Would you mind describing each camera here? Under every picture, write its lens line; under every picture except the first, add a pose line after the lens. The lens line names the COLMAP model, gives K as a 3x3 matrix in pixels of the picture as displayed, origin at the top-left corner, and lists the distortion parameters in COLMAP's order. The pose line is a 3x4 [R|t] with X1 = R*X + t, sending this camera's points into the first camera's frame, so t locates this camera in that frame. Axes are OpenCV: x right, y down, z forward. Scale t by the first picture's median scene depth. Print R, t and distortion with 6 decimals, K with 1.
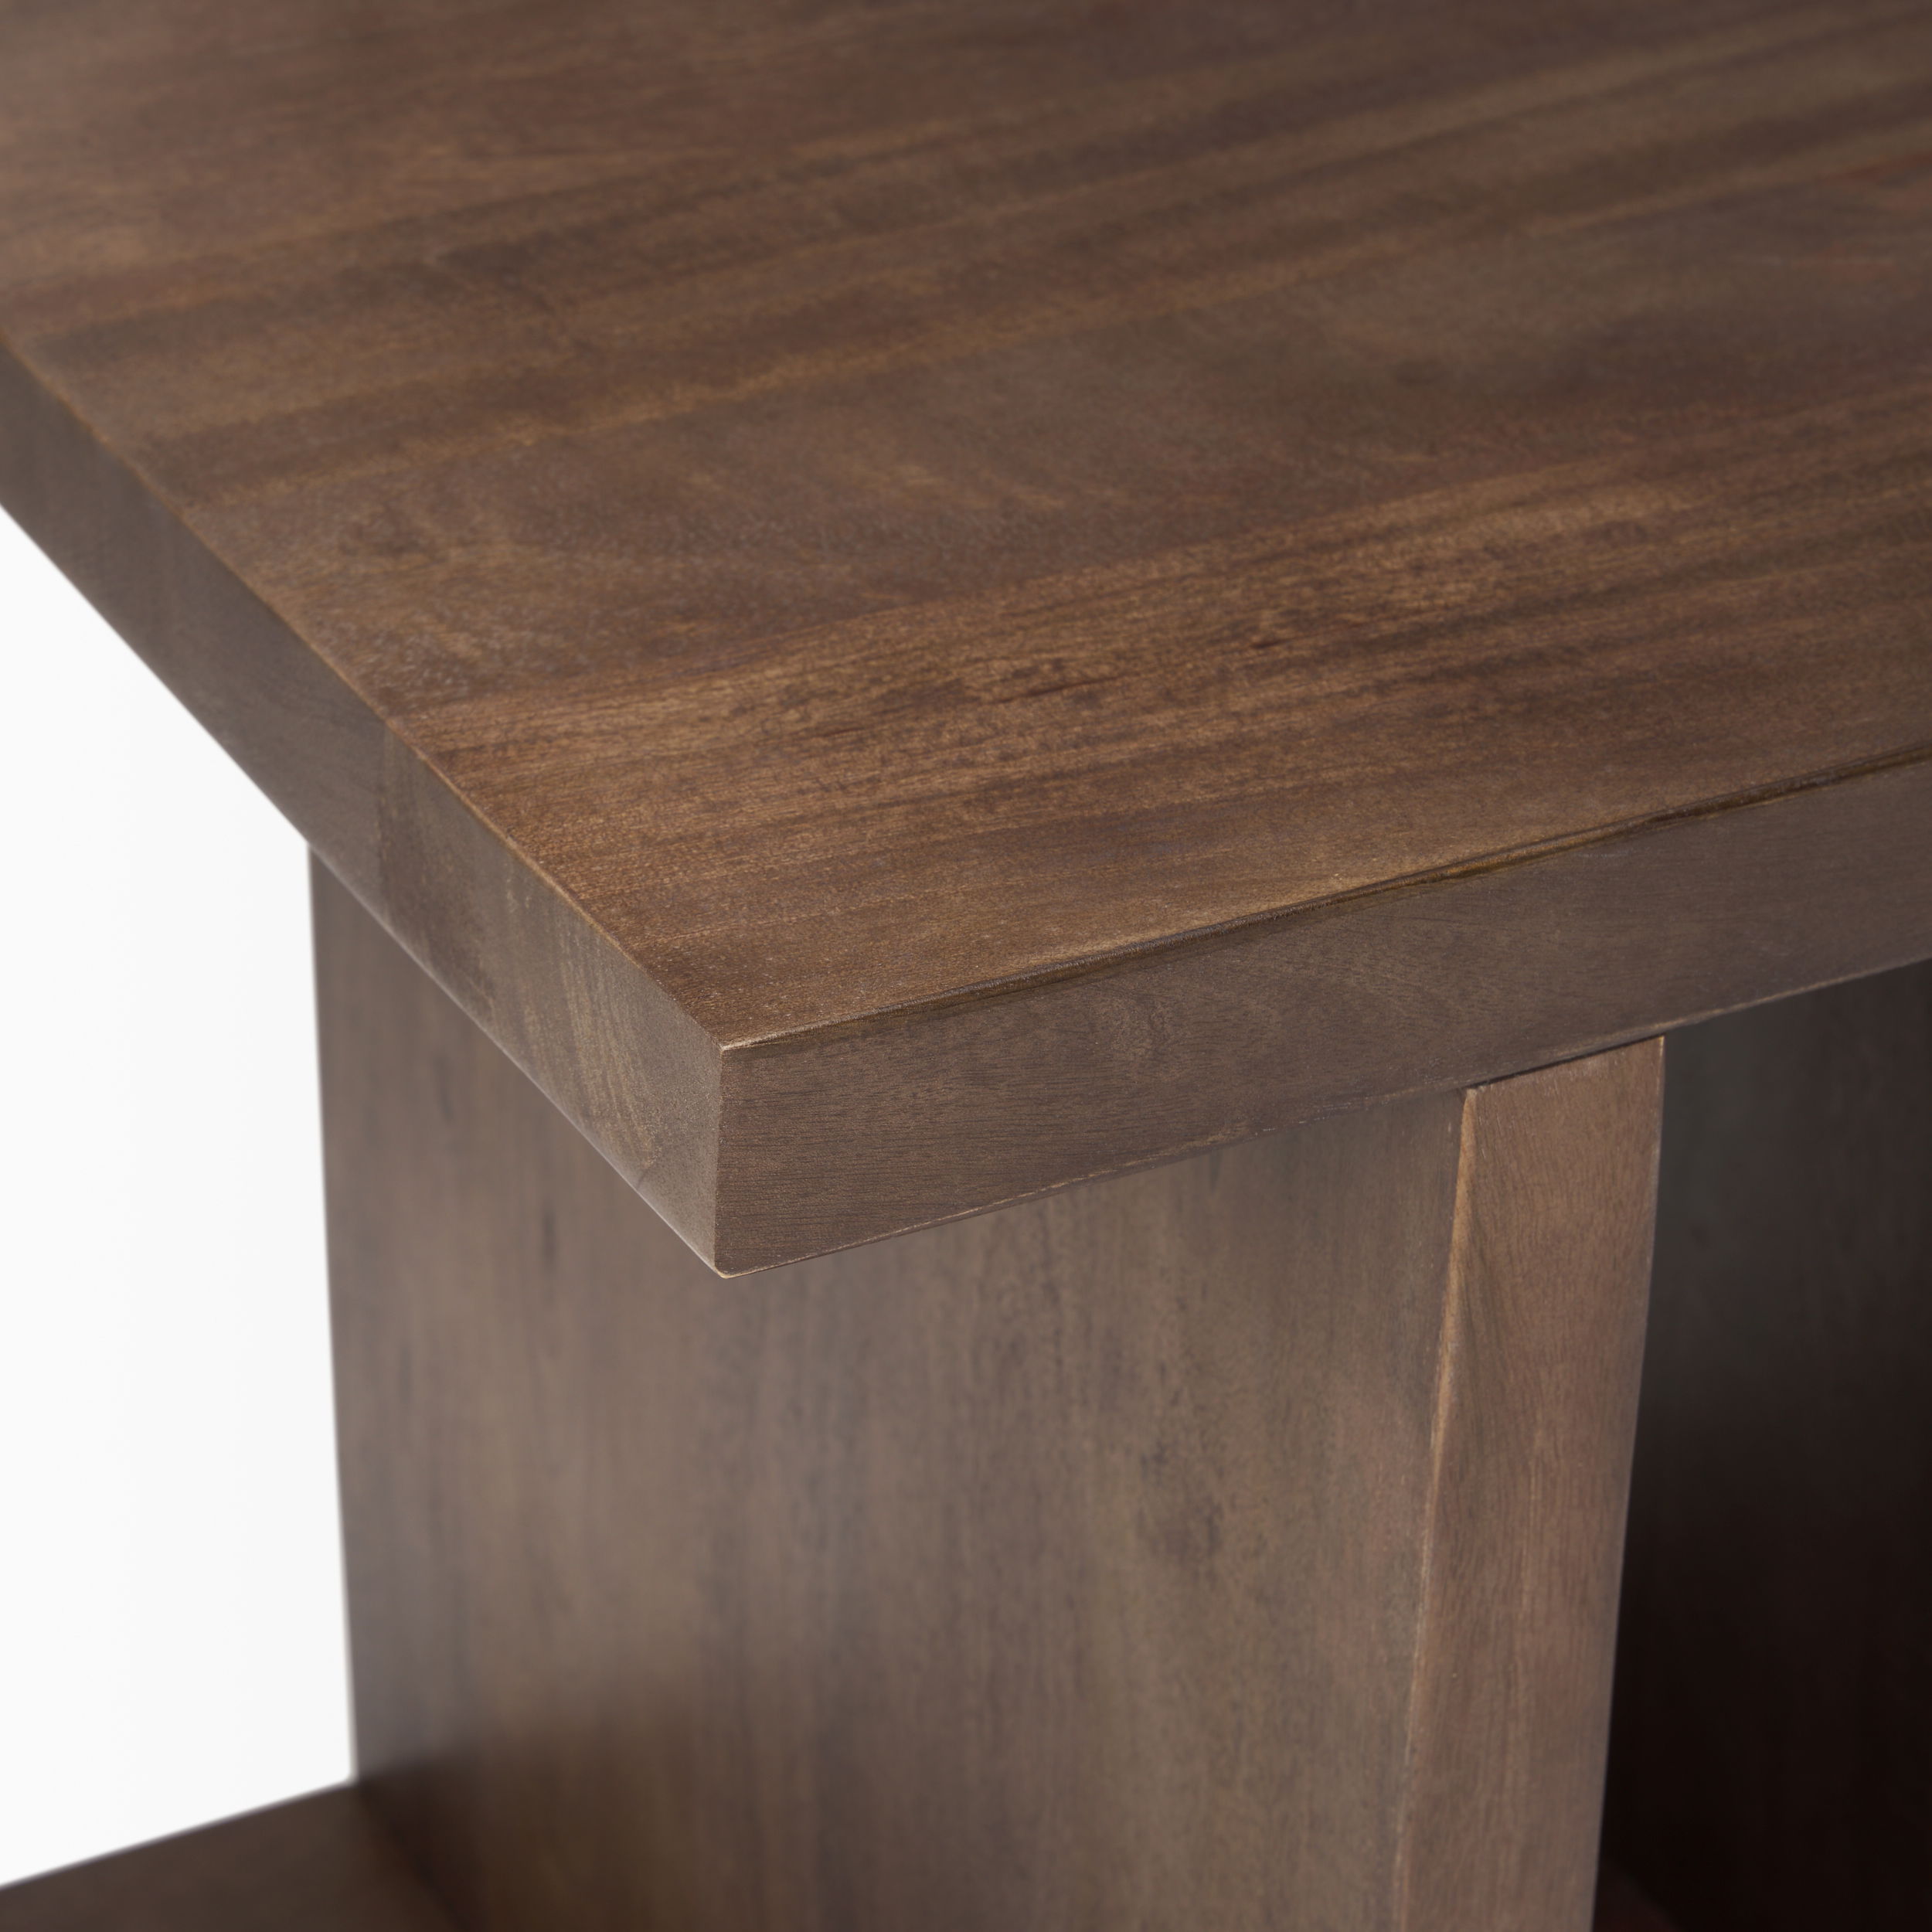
lens RADIAL K [[5021.6, 0, 919.6], [0, 5021.6, 984.7], [0, 0, 1]] dist [0.004133, 0.000000]
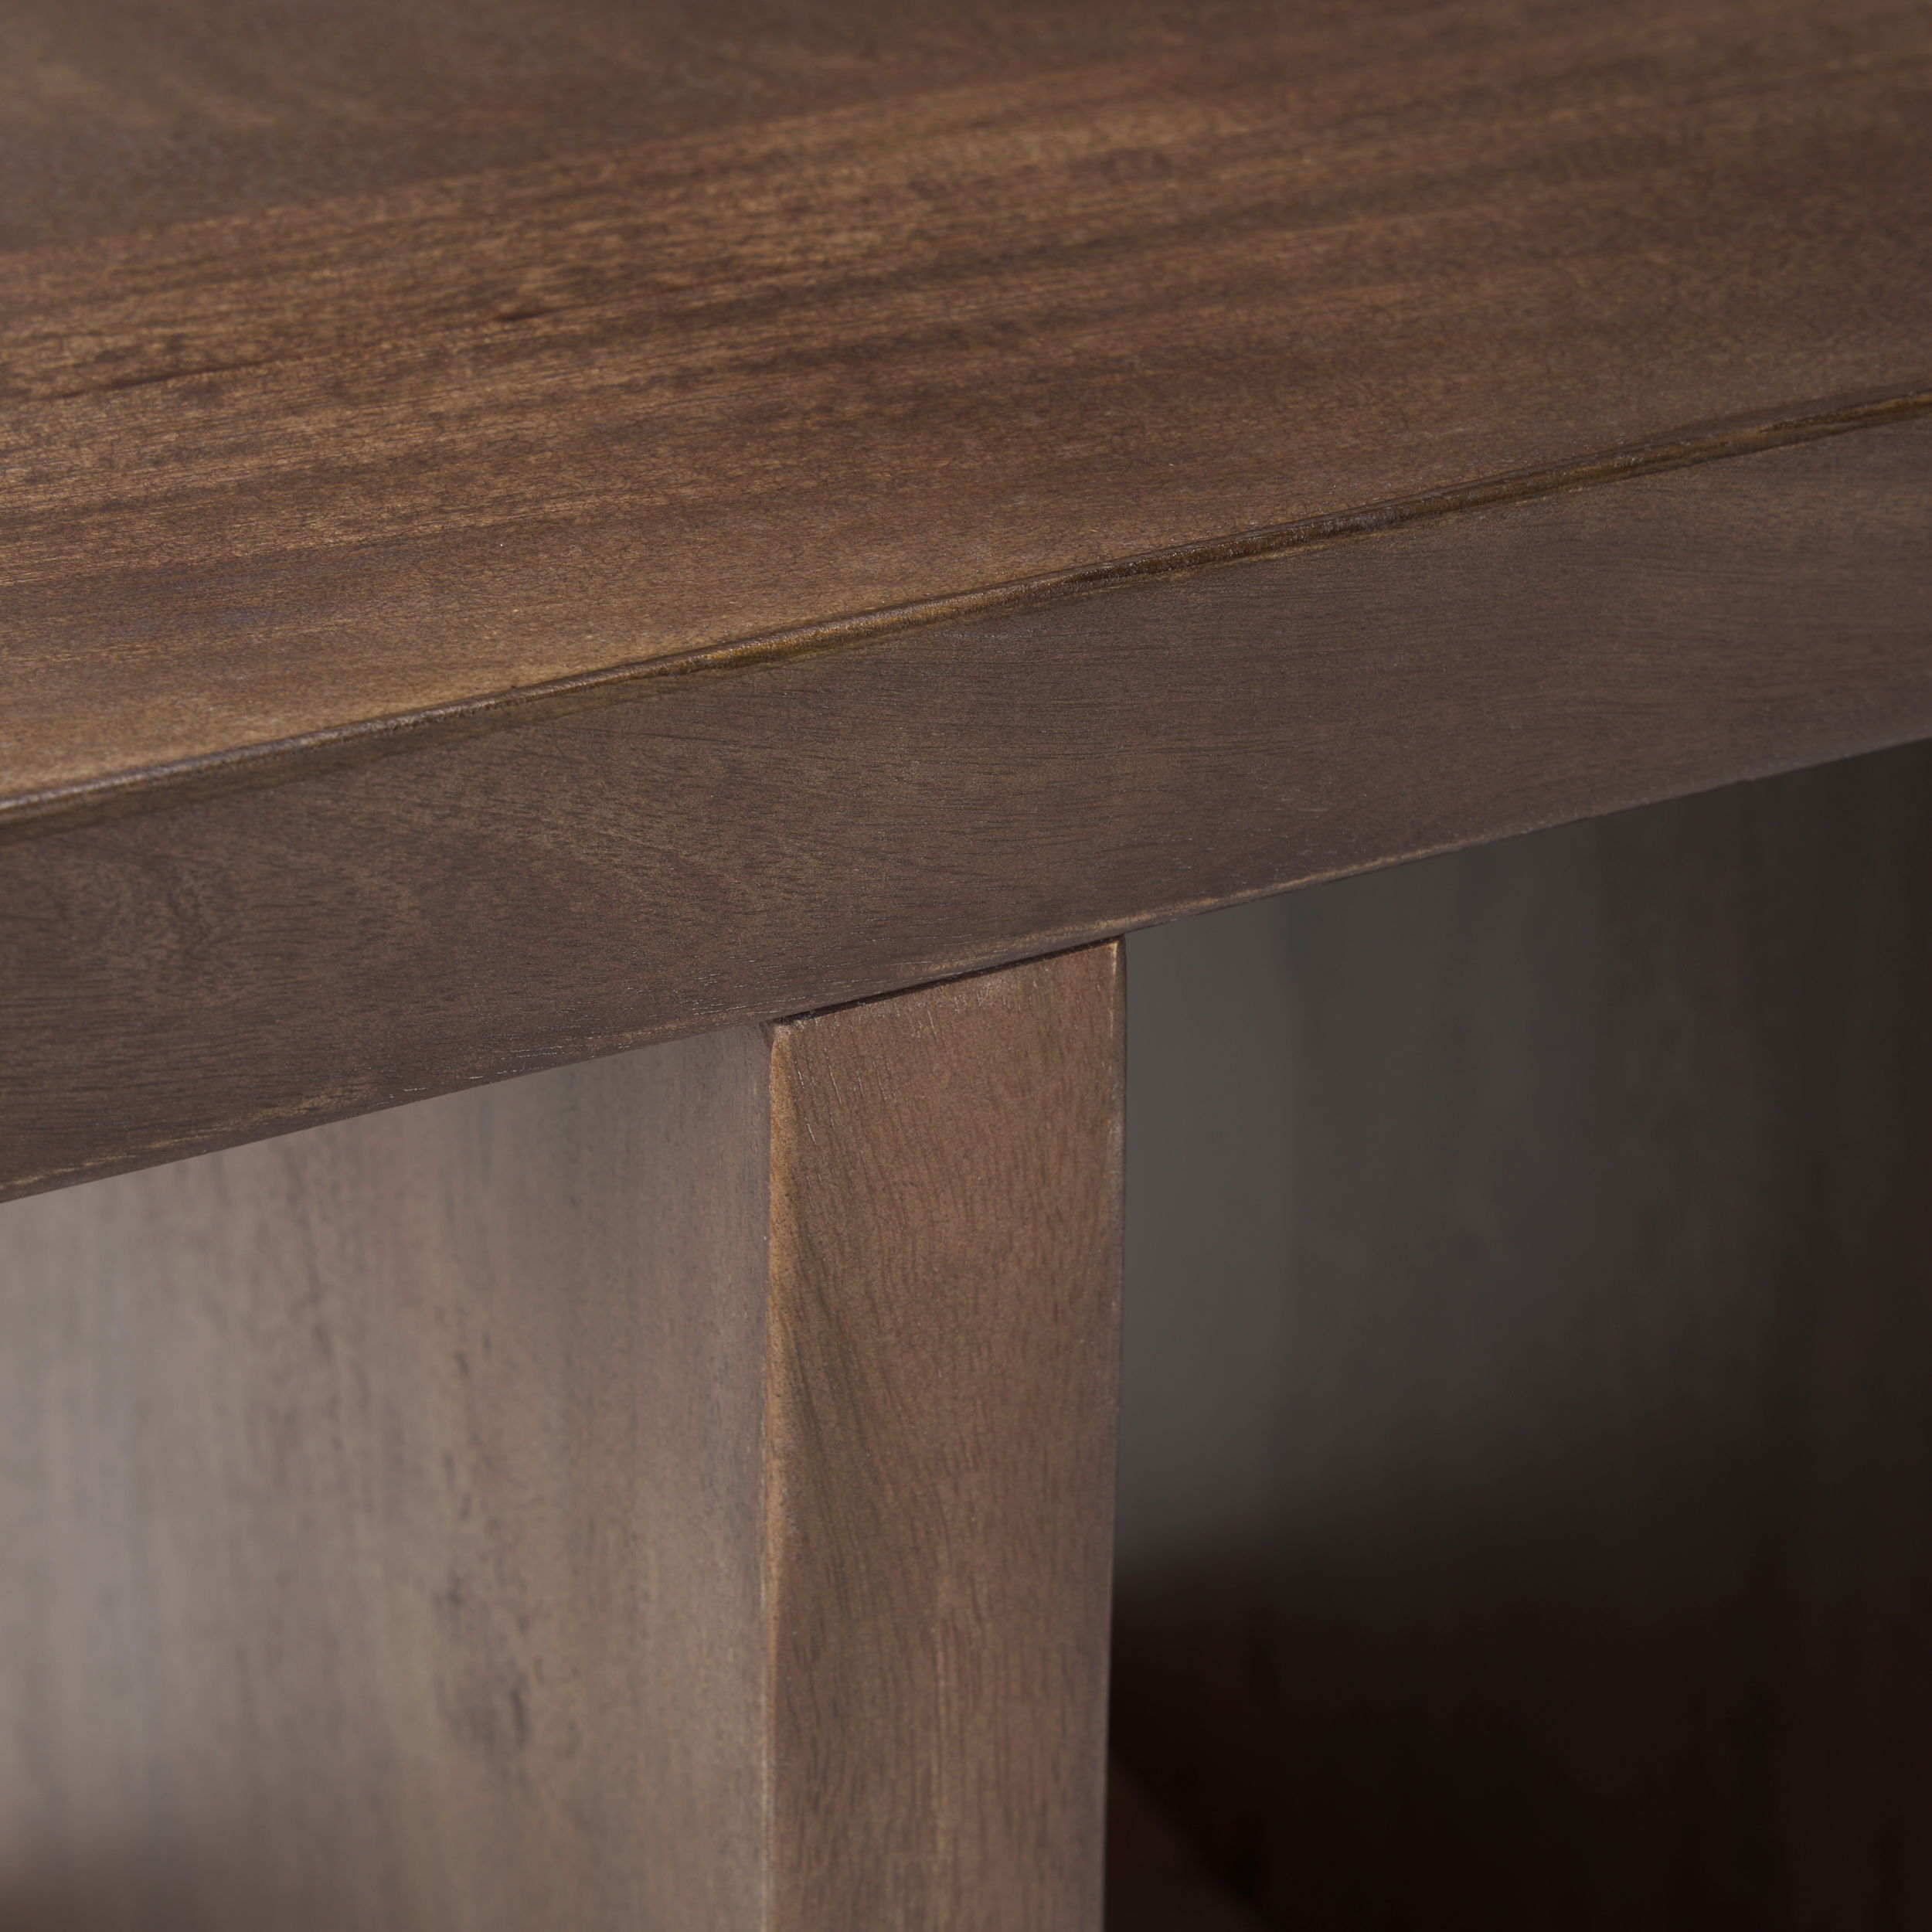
lens RADIAL K [[5021.6, 0, 1010.4], [0, 5021.6, 944.2], [0, 0, 1]] dist [0.004133, 0.000000]
pose [[0.999972, 0.005476, -0.005005, 0.135139], [-0.005502, 0.999971, -0.005258, 0.013542], [0.004976, 0.005285, 0.999974, 0.380283]]
